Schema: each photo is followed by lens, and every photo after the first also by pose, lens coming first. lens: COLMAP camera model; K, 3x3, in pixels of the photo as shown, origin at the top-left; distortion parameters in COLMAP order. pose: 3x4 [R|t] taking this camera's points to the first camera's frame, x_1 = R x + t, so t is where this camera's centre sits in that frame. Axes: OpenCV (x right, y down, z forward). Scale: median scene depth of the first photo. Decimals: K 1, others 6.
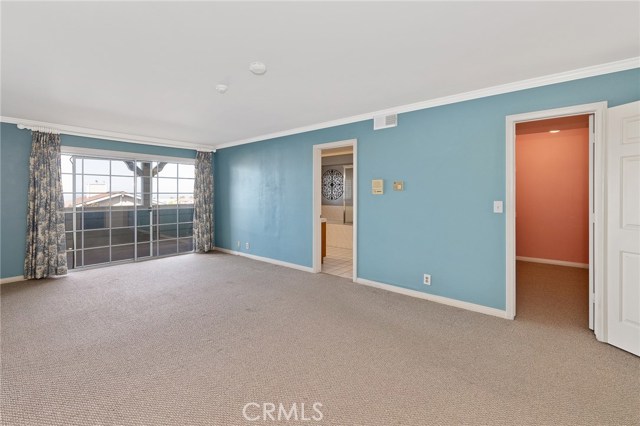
lens RADIAL K [[278.3, 0, 319.3], [0, 278.3, 198.7], [0, 0, 1]] dist [-0.001085, -0.000114]
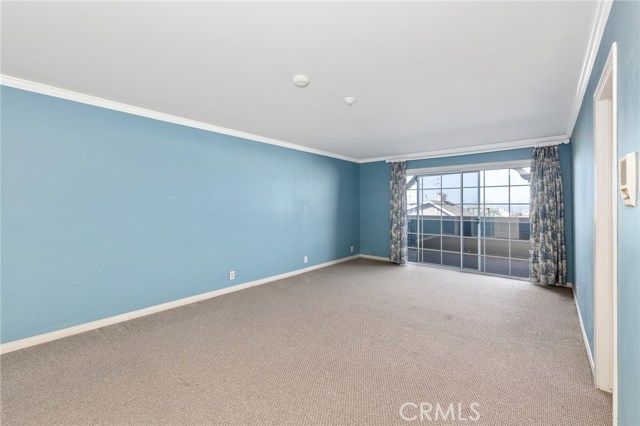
lens RADIAL K [[278.3, 0, 319.3], [0, 278.3, 198.7], [0, 0, 1]] dist [-0.001085, -0.000114]
pose [[-0.007164, -0.020497, -0.999764, 0.356718], [-0.016022, 0.999664, -0.020380, -0.009900], [0.999846, 0.015872, -0.007490, 0.471025]]
